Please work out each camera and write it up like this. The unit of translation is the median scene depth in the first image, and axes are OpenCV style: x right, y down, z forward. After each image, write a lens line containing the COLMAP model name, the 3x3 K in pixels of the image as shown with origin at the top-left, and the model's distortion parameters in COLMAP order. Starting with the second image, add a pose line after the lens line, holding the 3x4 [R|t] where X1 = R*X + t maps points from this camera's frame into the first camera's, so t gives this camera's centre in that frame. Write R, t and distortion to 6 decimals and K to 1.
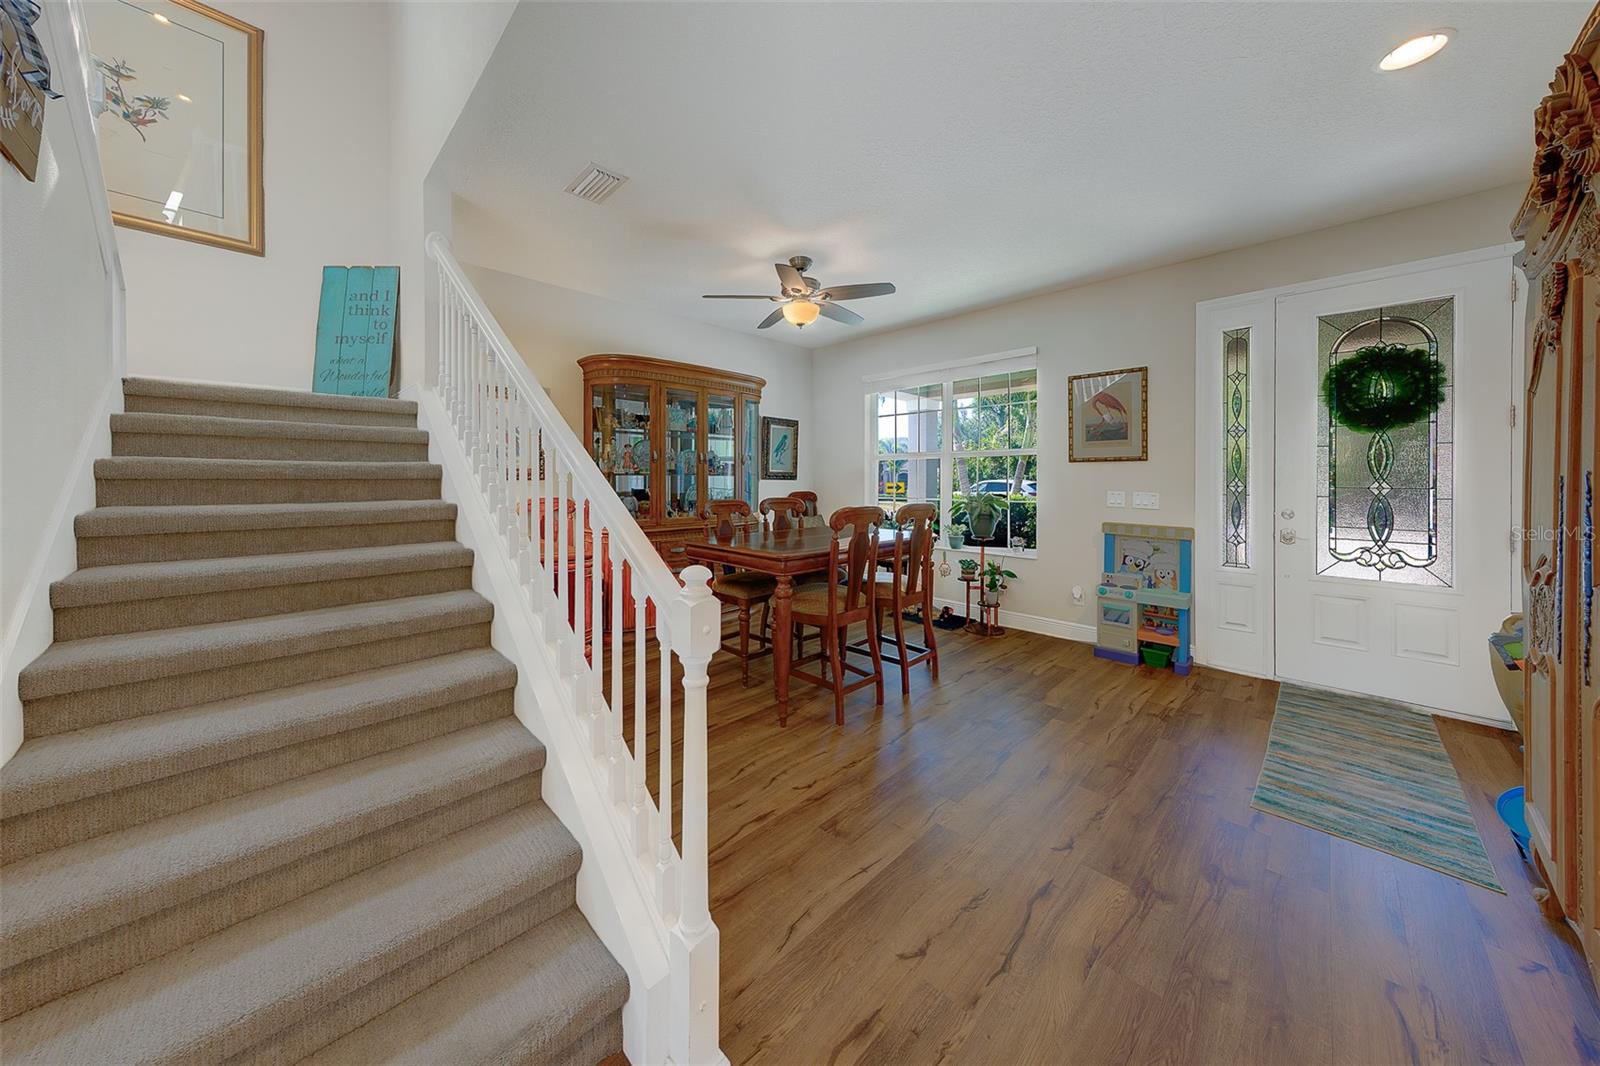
lens RADIAL K [[508.1, 0, 814.8], [0, 508.1, 480.0], [0, 0, 1]] dist [0.010182, 0.000005]
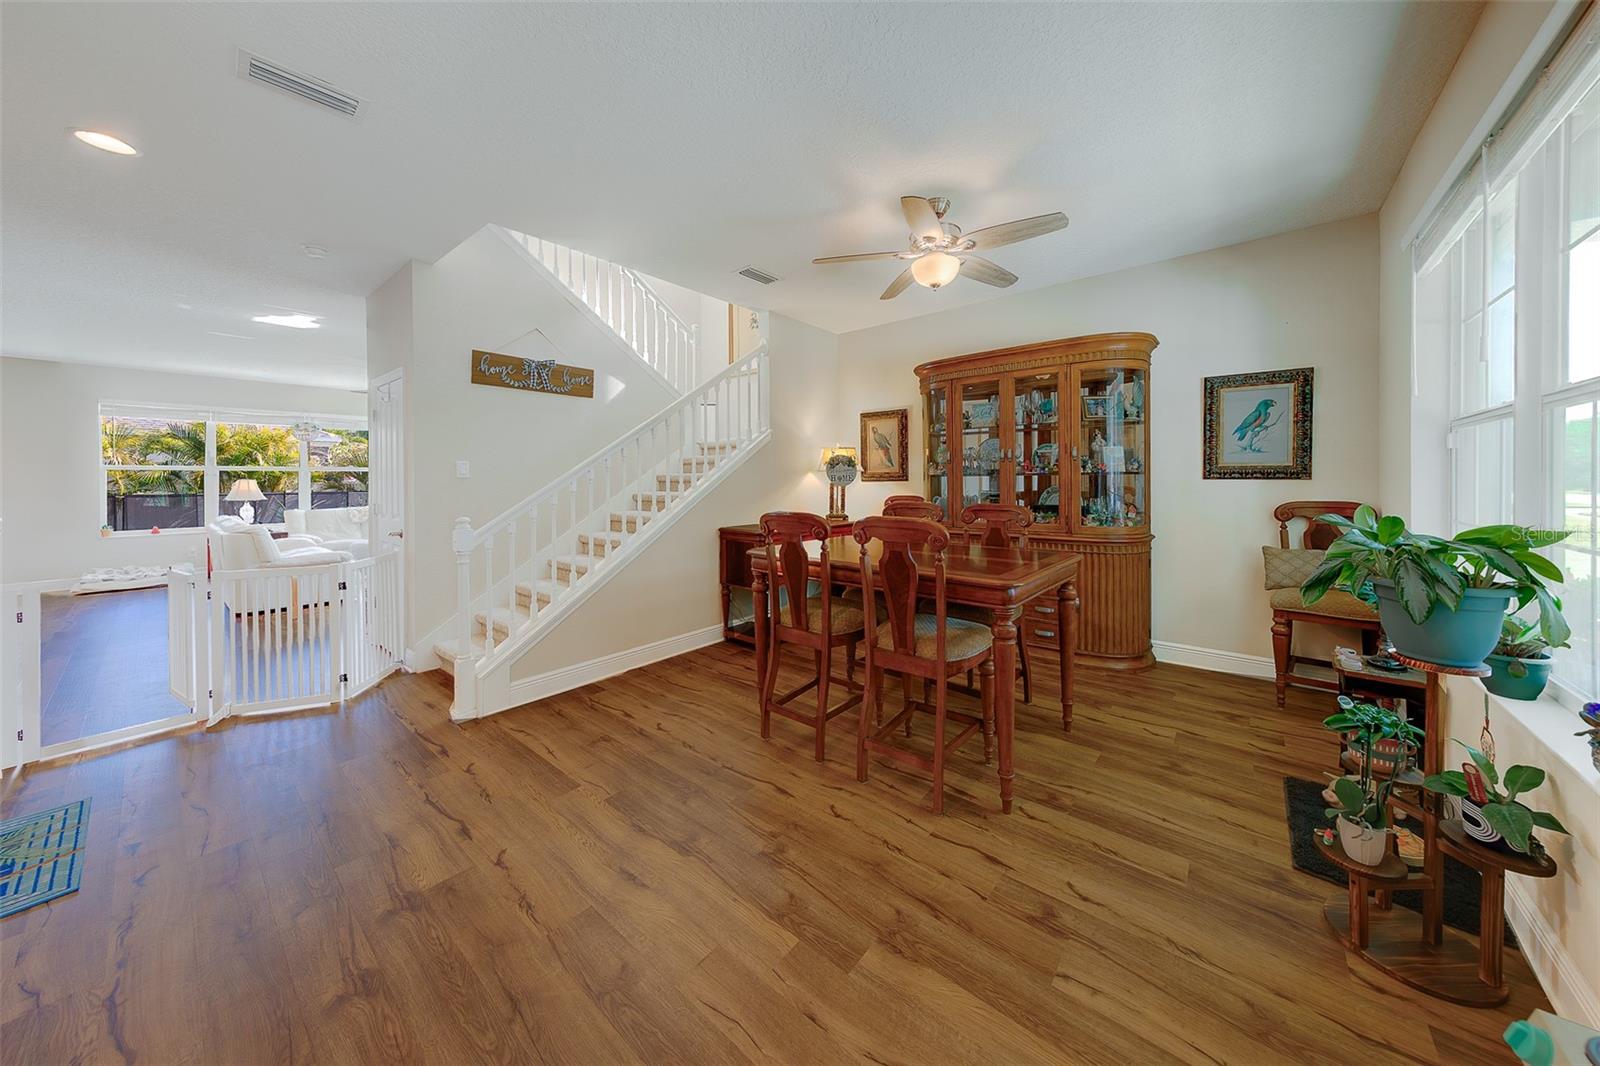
lens RADIAL K [[539.1, 0, 845.5], [0, 539.1, 482.7], [0, 0, 1]] dist [0.011208, -0.000053]
pose [[0.121142, 0.004169, -0.992626, 0.684300], [0.003542, 0.999983, 0.004633, -0.000996], [0.992629, -0.004077, 0.121125, 0.656434]]
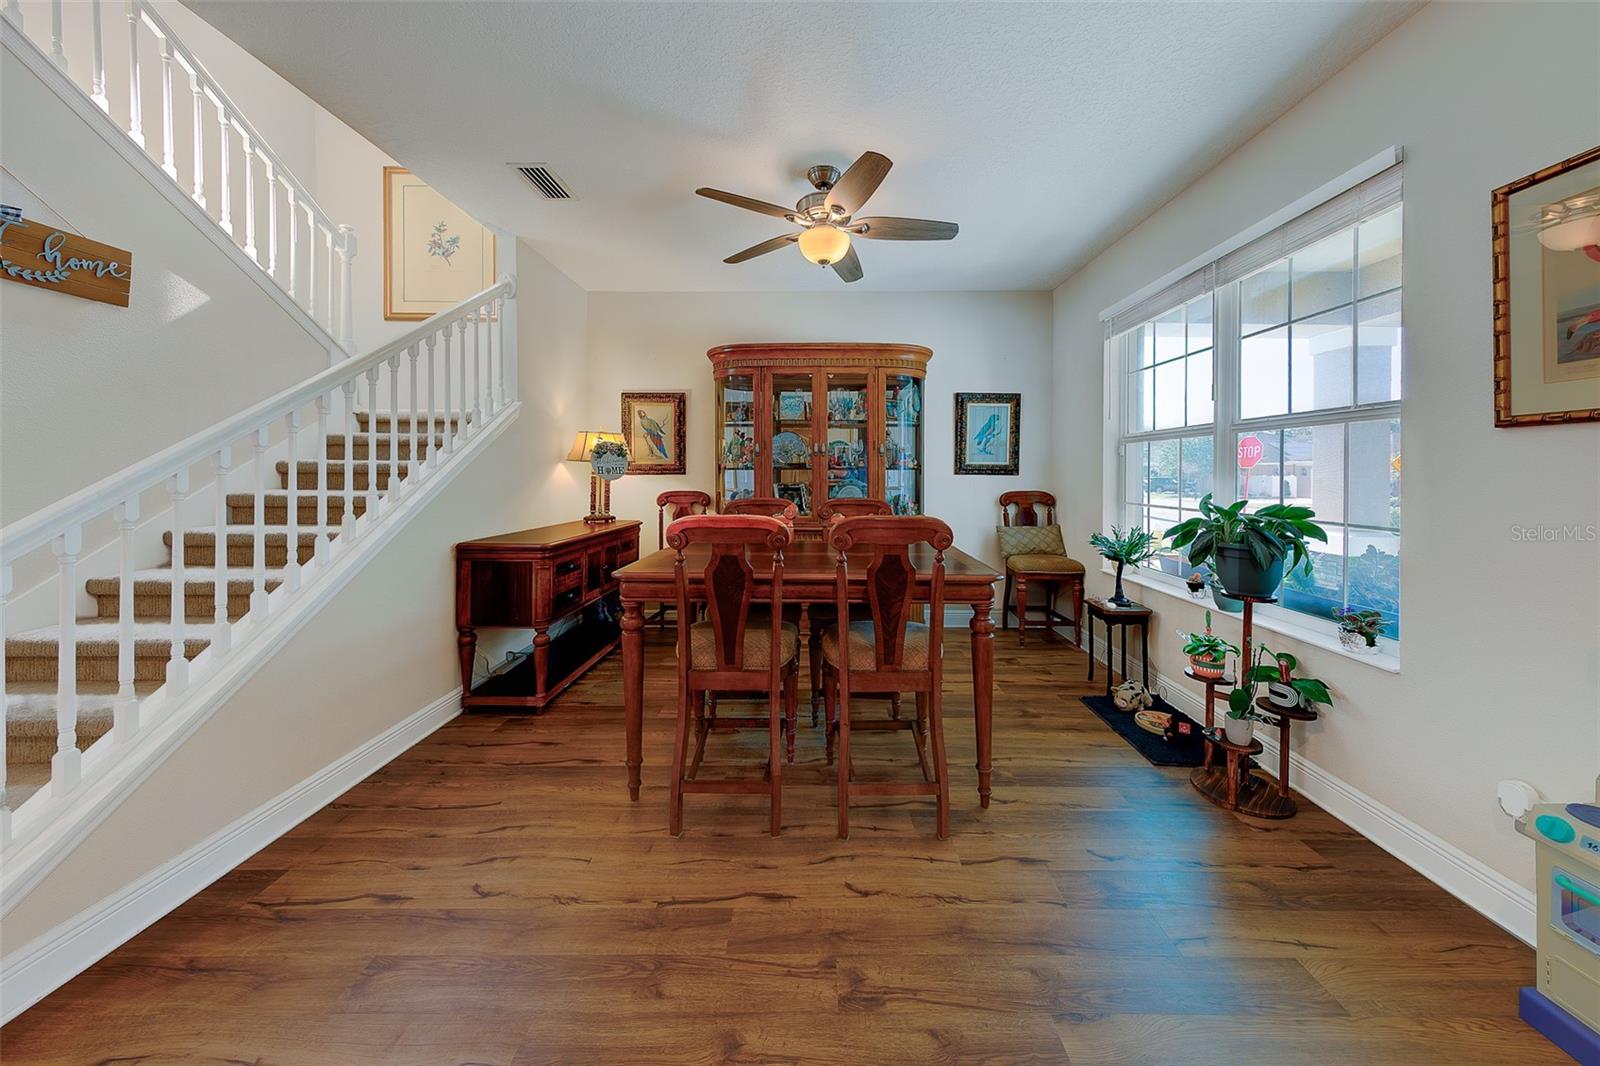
lens RADIAL K [[521.3, 0, 833.5], [0, 521.3, 473.3], [0, 0, 1]] dist [0.011433, -0.001999]
pose [[0.708690, 0.001272, -0.705519, 0.442761], [-0.002817, 0.999996, -0.001026, -0.000768], [0.705515, 0.002715, 0.708690, 0.415175]]
